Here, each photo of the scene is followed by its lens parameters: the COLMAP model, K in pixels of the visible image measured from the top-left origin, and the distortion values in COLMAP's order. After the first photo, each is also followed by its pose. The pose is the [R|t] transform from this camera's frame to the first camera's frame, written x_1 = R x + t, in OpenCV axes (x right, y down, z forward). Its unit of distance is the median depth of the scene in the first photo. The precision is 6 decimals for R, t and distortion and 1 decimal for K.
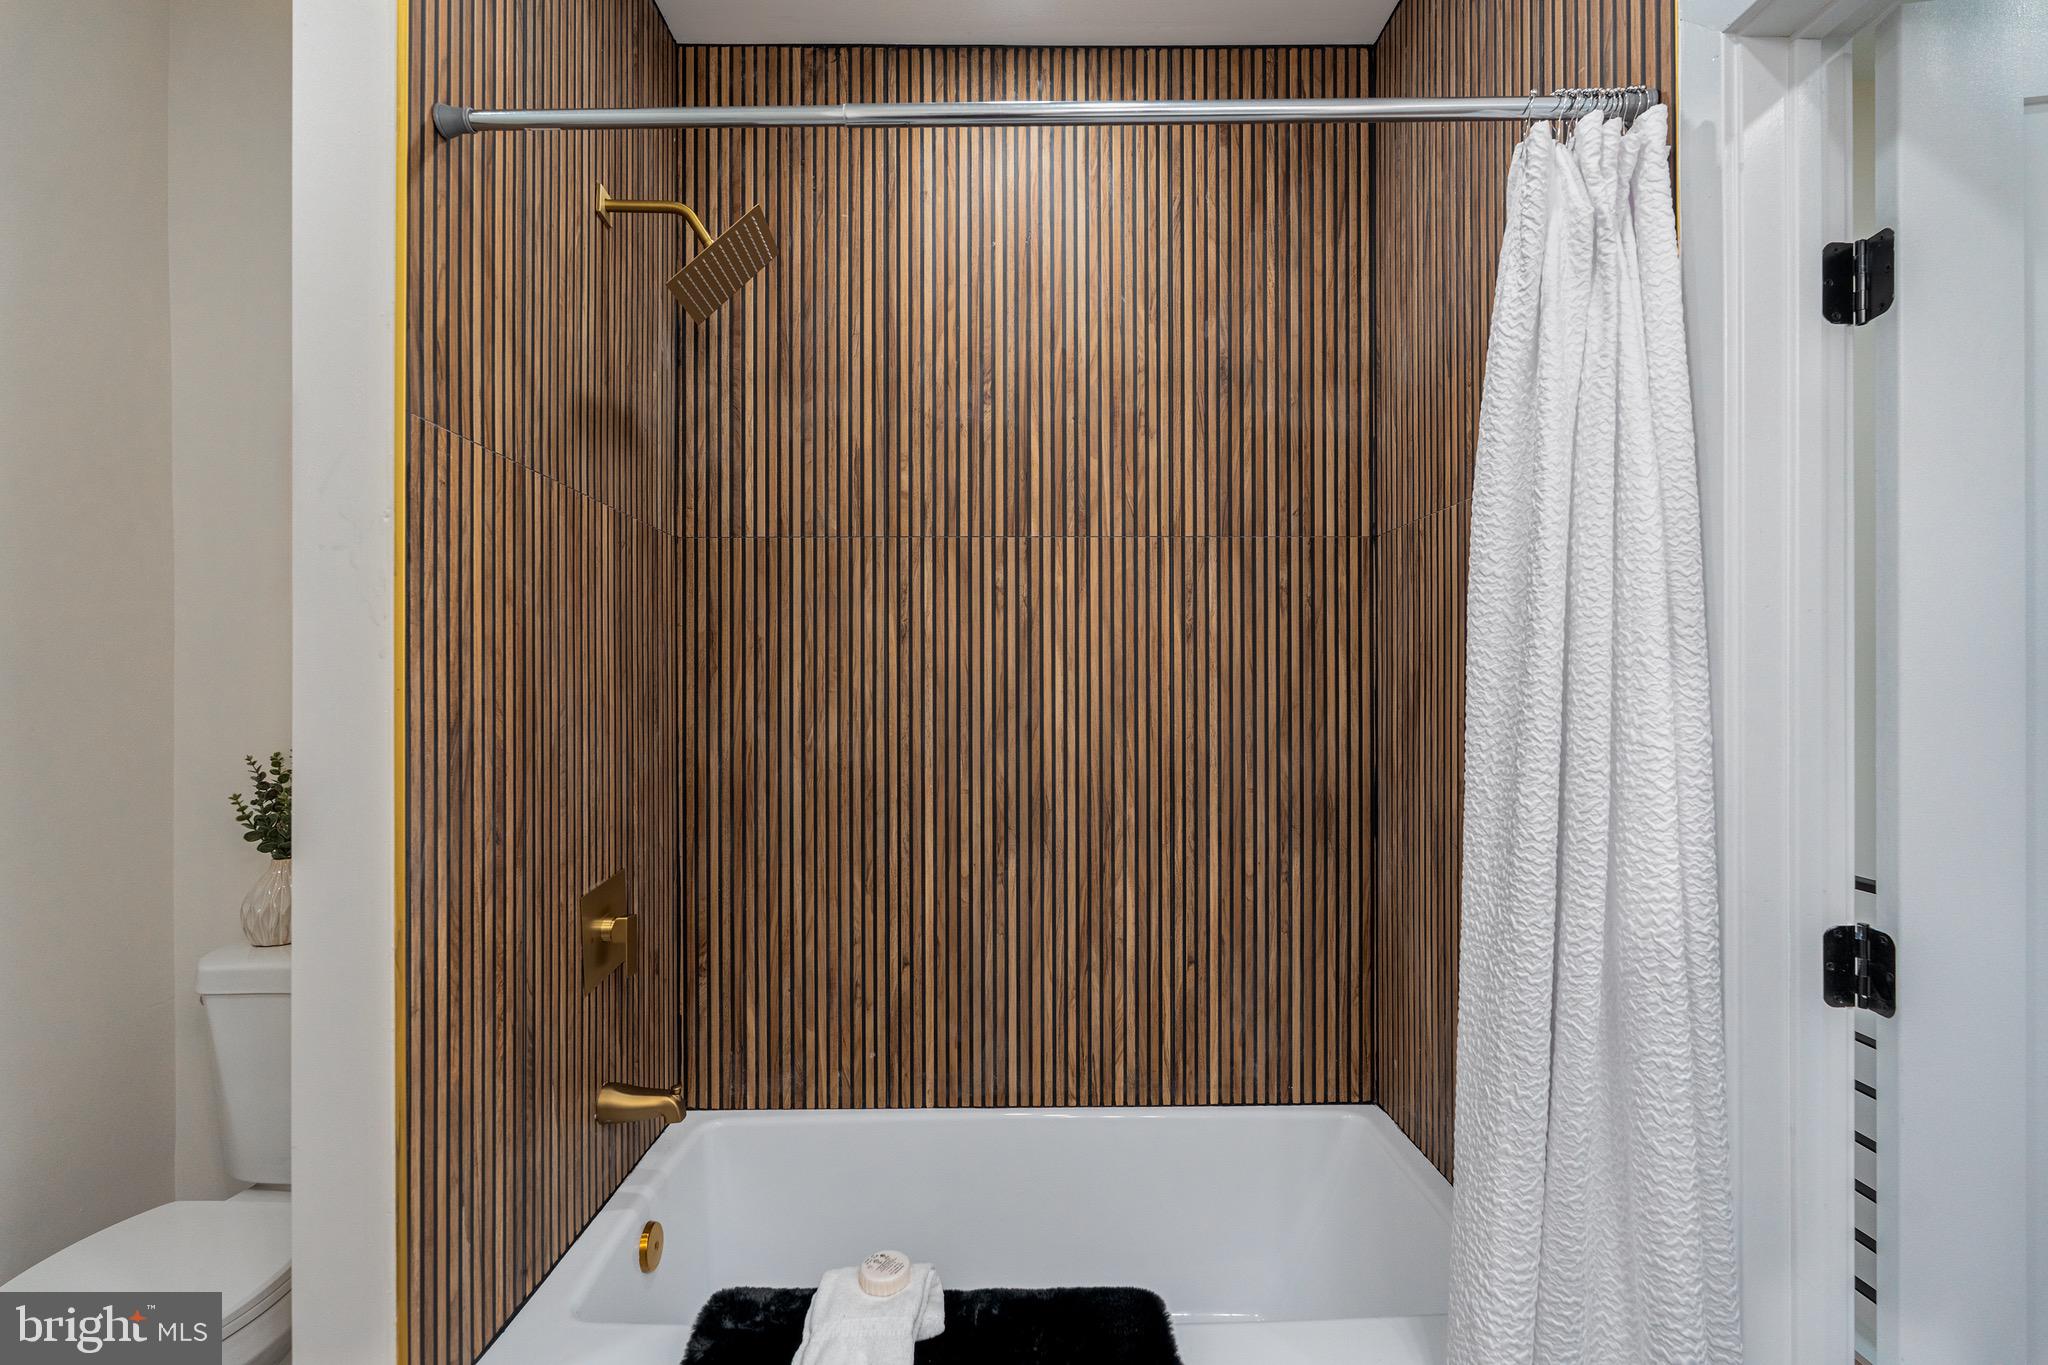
lens RADIAL K [[895.0, 0, 1016.9], [0, 895.0, 685.7], [0, 0, 1]] dist [-0.002357, -0.000475]
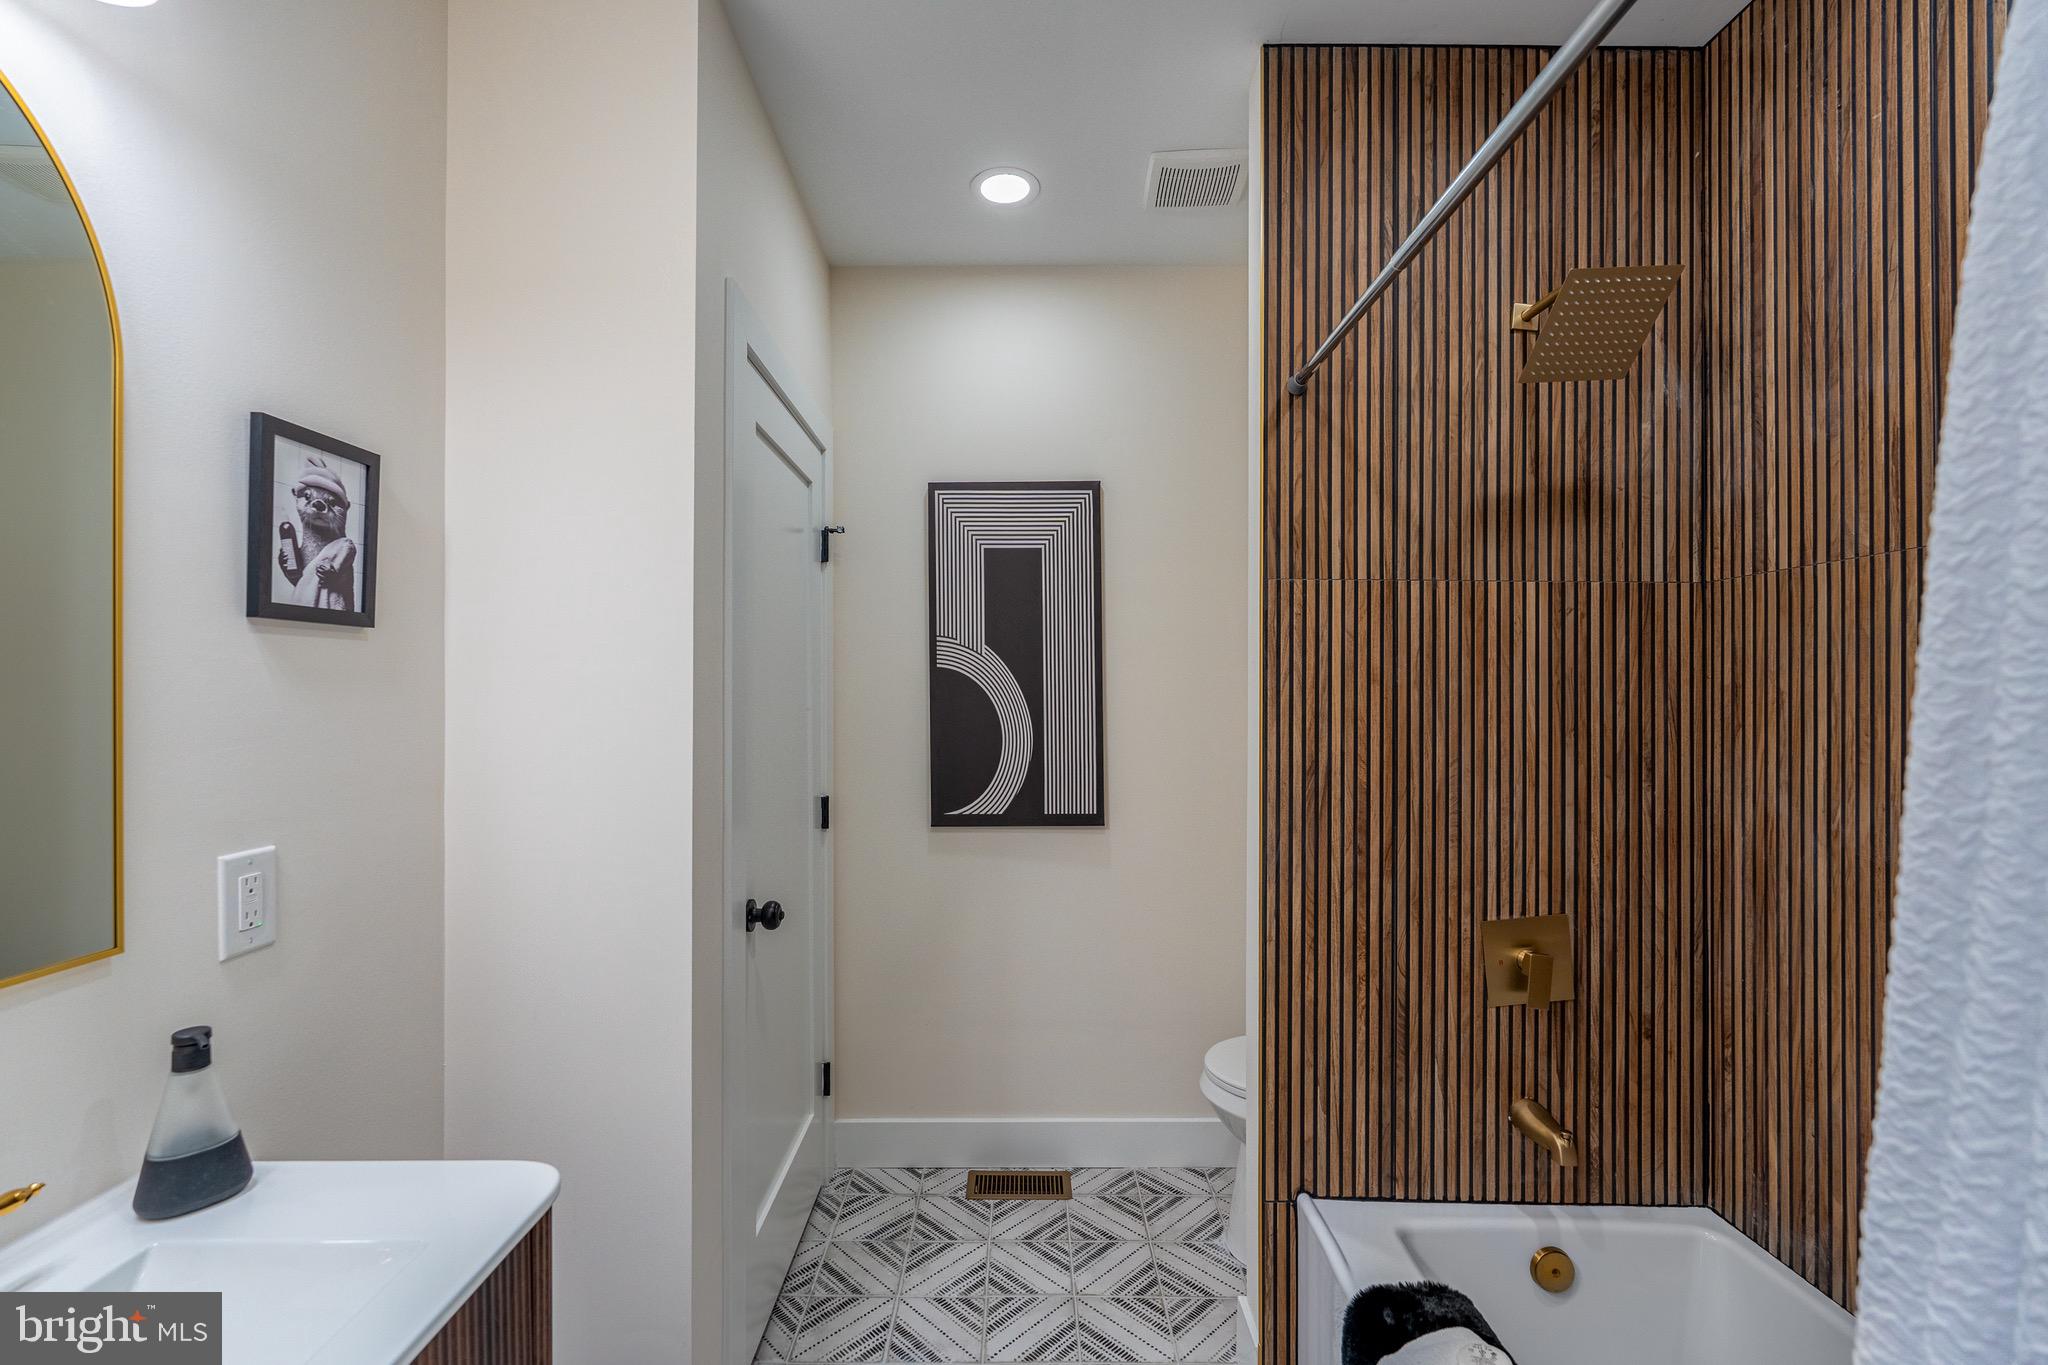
lens RADIAL K [[971.7, 0, 1067.8], [0, 971.7, 688.3], [0, 0, 1]] dist [0.000512, 0.000168]
pose [[-0.002282, 0.003232, -0.999992, 0.615978], [-0.001695, 0.999993, 0.003236, -0.058511], [0.999996, 0.001703, -0.002277, 0.344484]]
